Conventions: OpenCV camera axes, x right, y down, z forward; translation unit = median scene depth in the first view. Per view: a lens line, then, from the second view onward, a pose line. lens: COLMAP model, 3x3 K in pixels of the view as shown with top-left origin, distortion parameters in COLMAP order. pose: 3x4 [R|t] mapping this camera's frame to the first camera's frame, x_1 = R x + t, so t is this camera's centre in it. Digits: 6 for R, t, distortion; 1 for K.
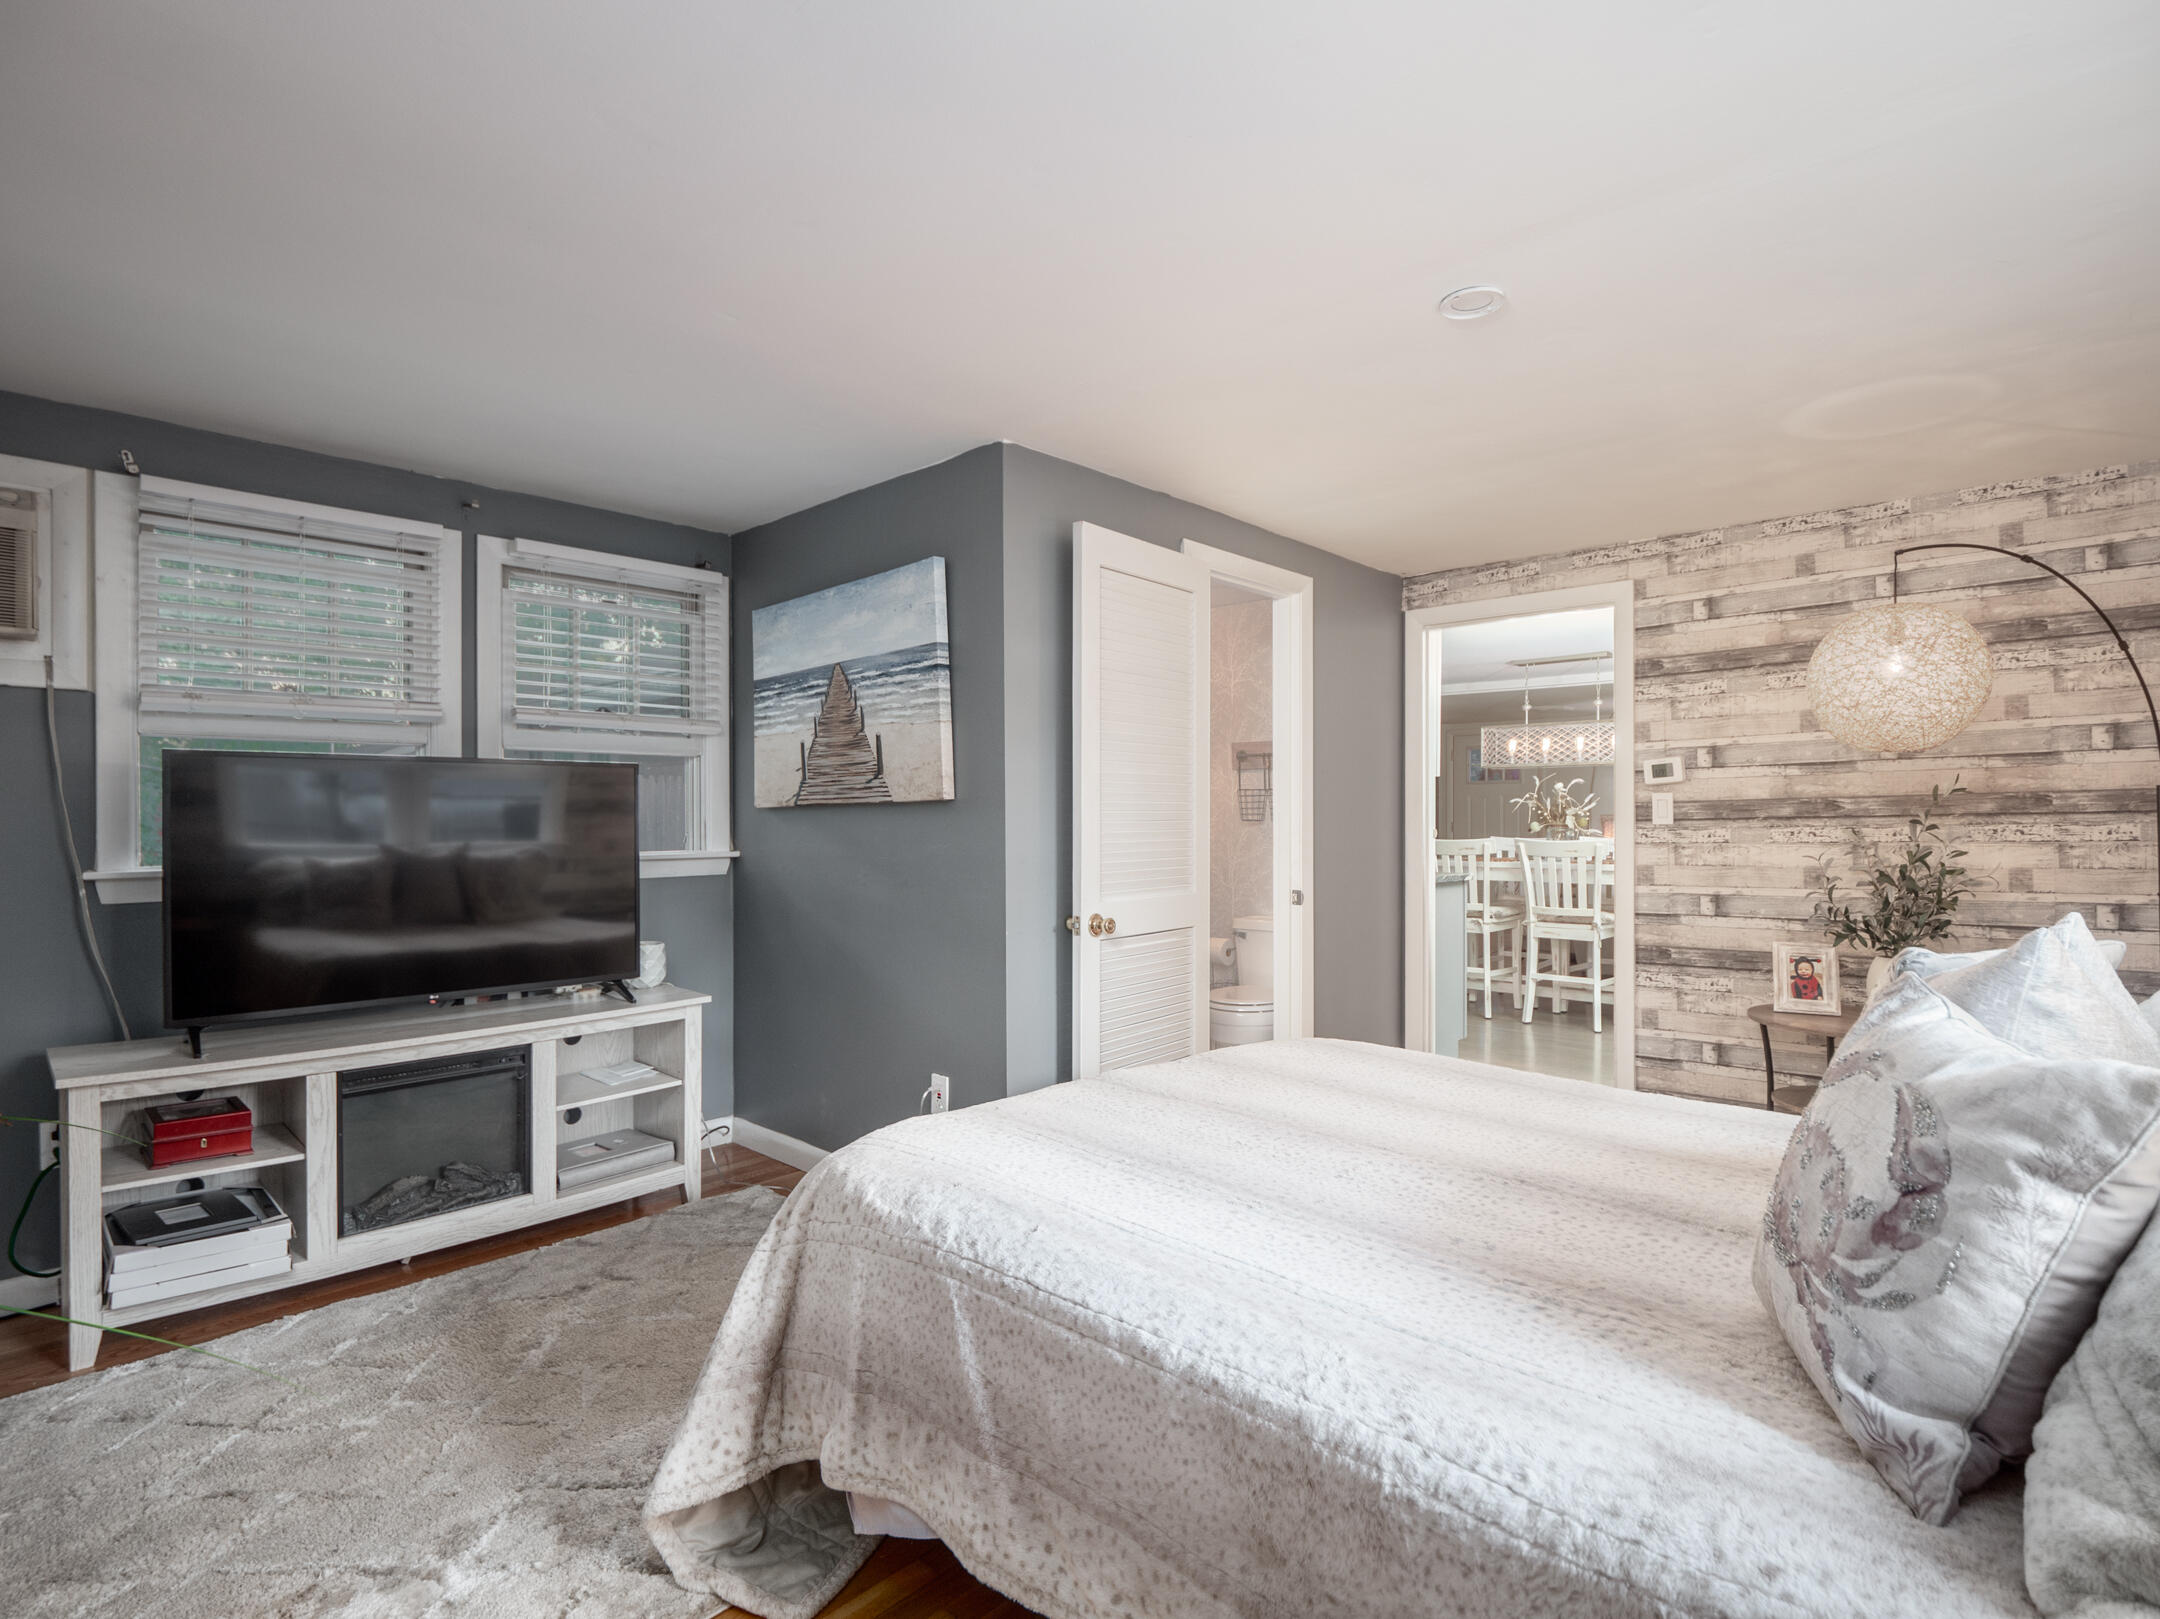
lens RADIAL K [[1080.7, 0, 1079.2], [0, 1080.7, 814.8], [0, 0, 1]] dist [-0.000900, -0.009148]
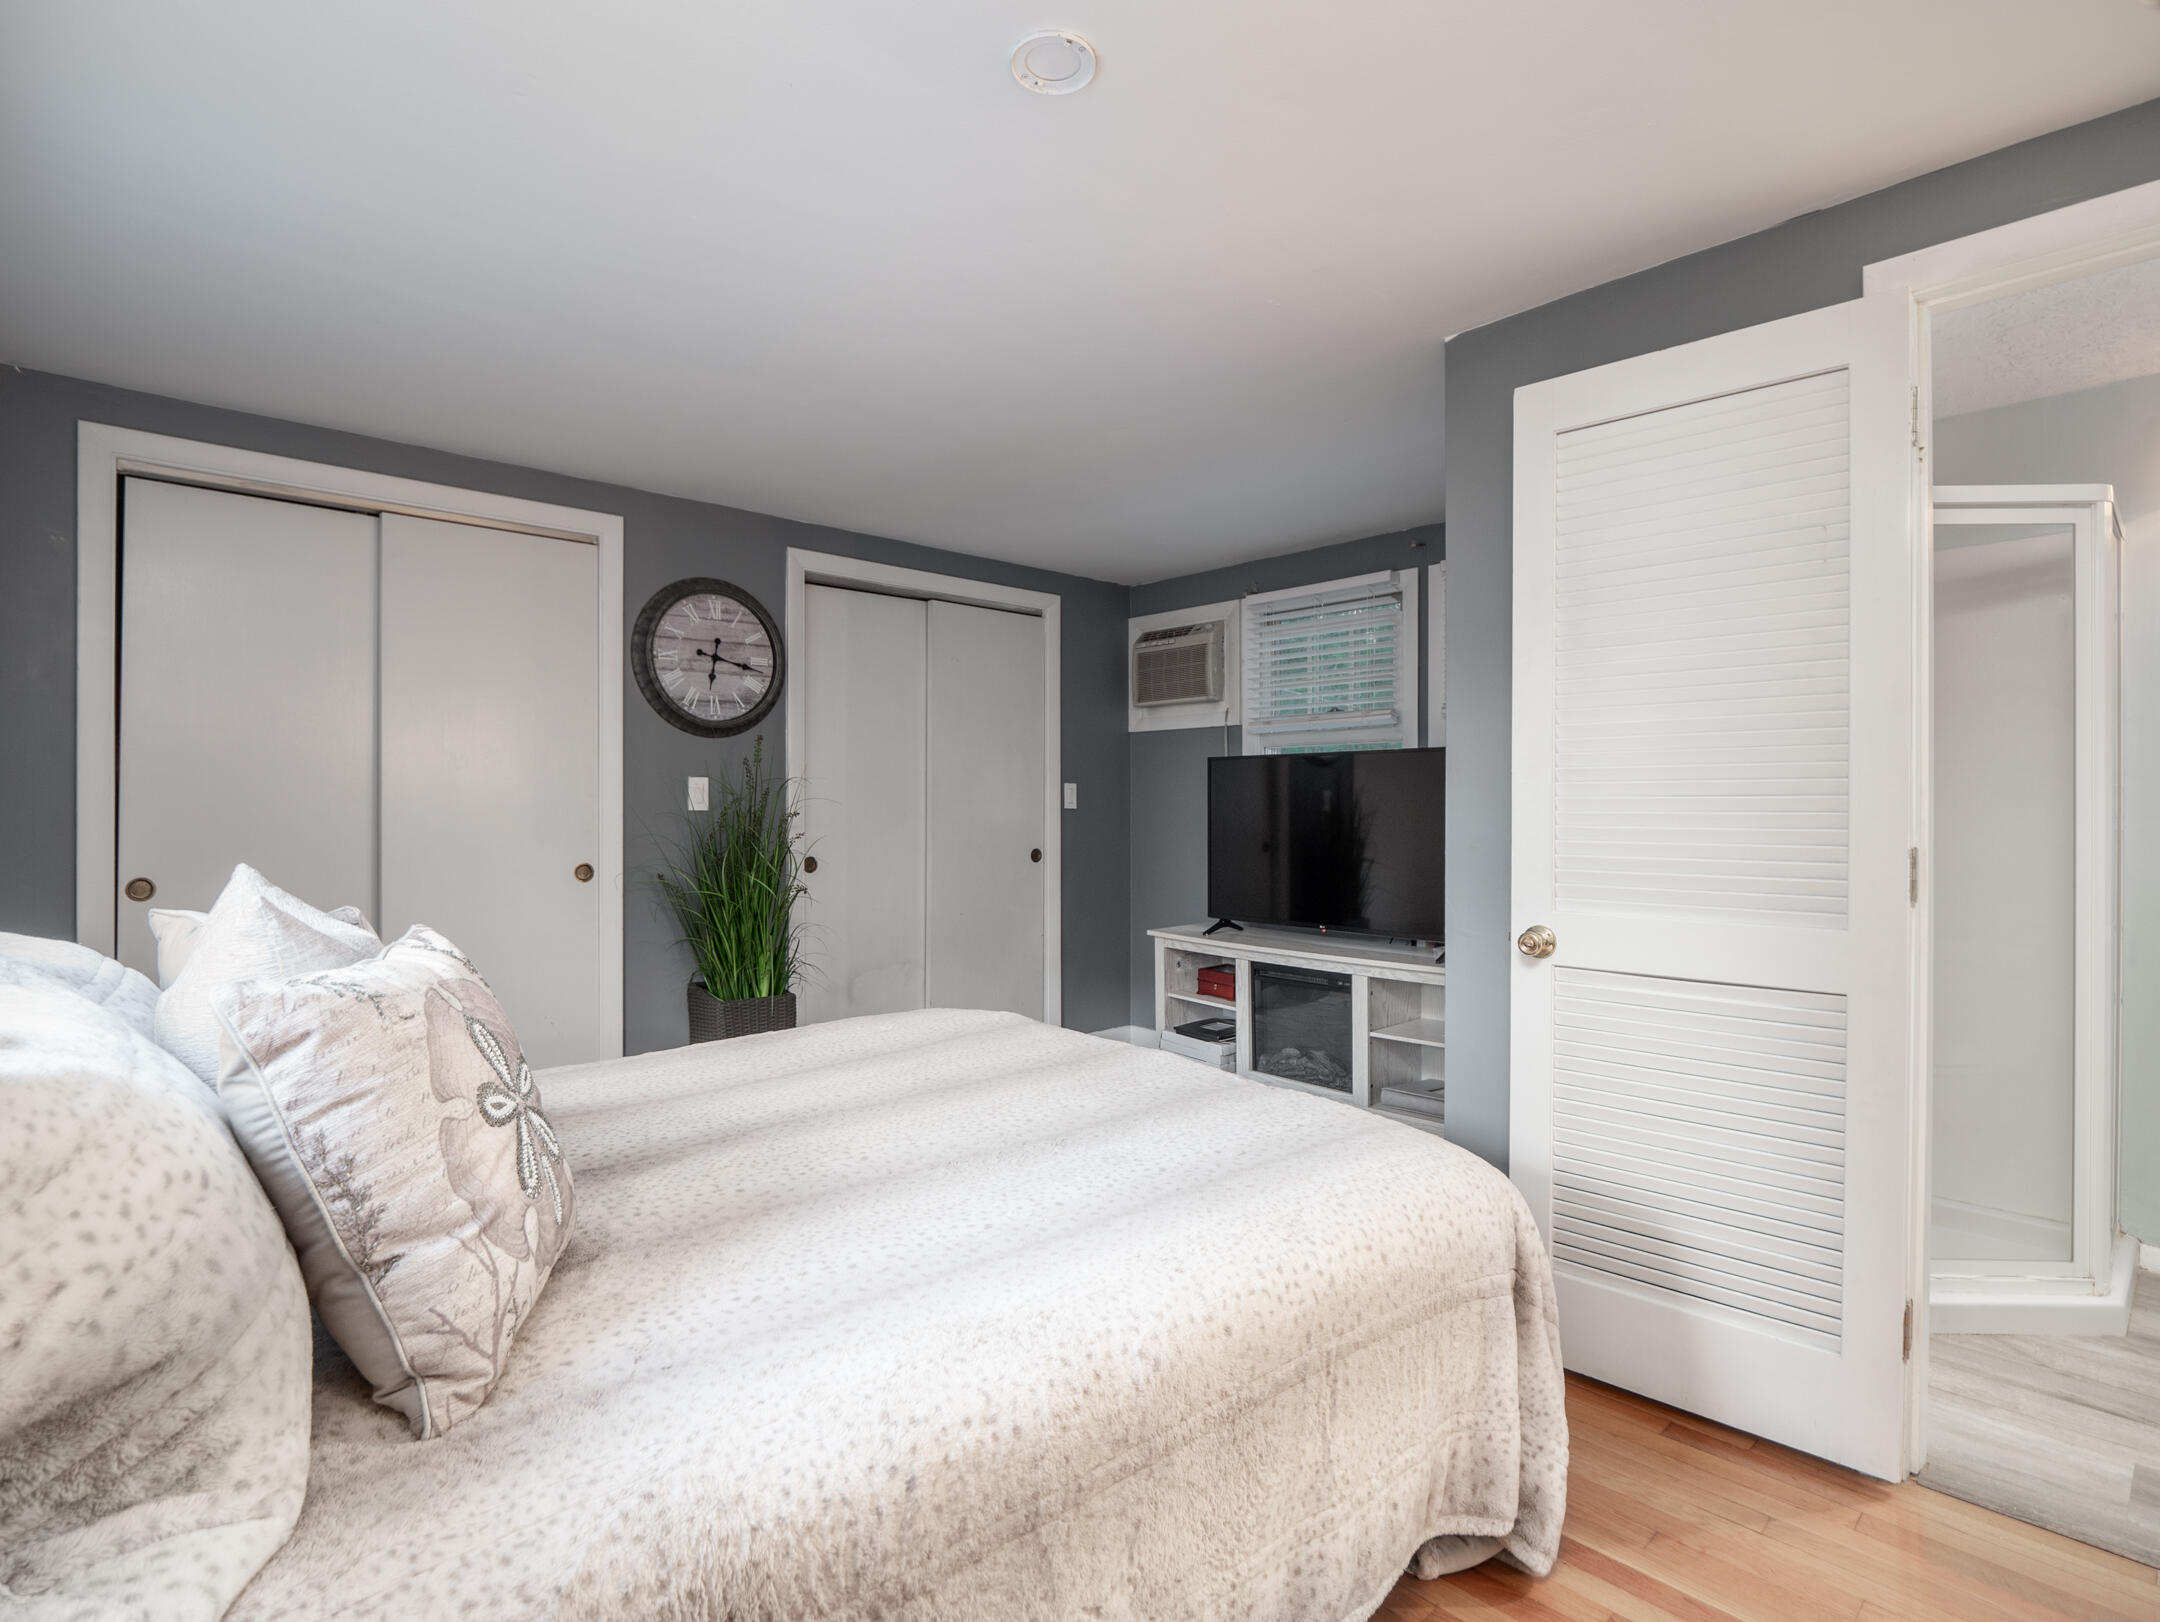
lens RADIAL K [[1080.7, 0, 1079.2], [0, 1080.7, 816.3], [0, 0, 1]] dist [-0.000900, -0.009148]
pose [[-0.074671, 0.013353, -0.997119, 0.673679], [0.000557, 0.999911, 0.013348, 0.007466], [0.997208, 0.000441, -0.074672, 0.671874]]
